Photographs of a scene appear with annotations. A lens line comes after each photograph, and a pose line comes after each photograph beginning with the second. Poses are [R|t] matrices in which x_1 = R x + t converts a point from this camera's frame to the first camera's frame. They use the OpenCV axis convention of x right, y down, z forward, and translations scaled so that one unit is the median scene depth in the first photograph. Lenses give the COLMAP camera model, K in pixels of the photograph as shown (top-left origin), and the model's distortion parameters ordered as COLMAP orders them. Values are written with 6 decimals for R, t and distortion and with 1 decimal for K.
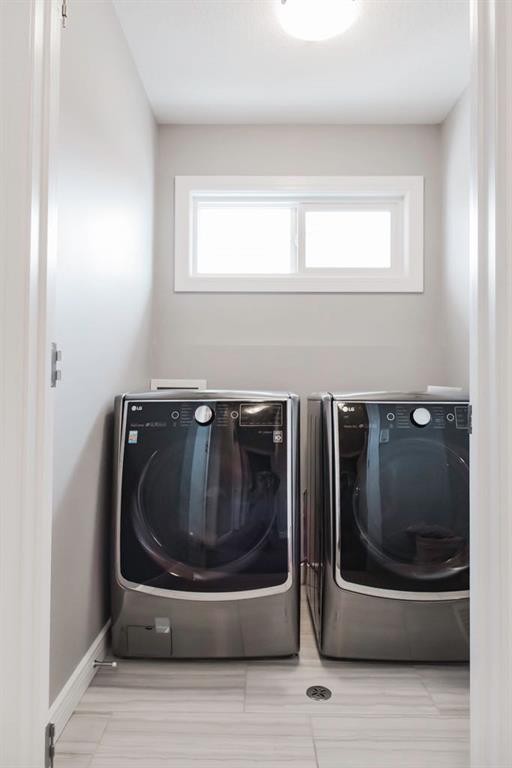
lens RADIAL K [[533.3, 0, 253.9], [0, 533.3, 380.8], [0, 0, 1]] dist [0.002819, -0.004547]
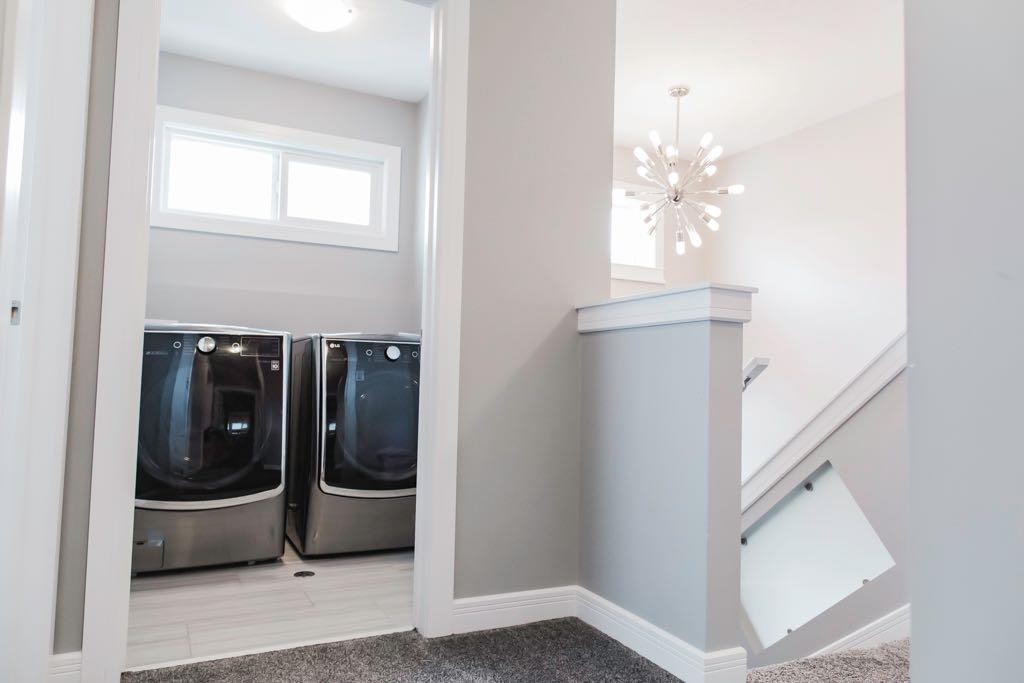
lens RADIAL K [[711.1, 0, 509.1], [0, 711.1, 339.3], [0, 0, 1]] dist [0.002819, -0.004547]
pose [[0.890589, 0.039283, 0.453110, -0.192294], [-0.031053, 0.999190, -0.025591, 0.065268], [-0.453748, 0.008721, 0.891087, -0.585117]]
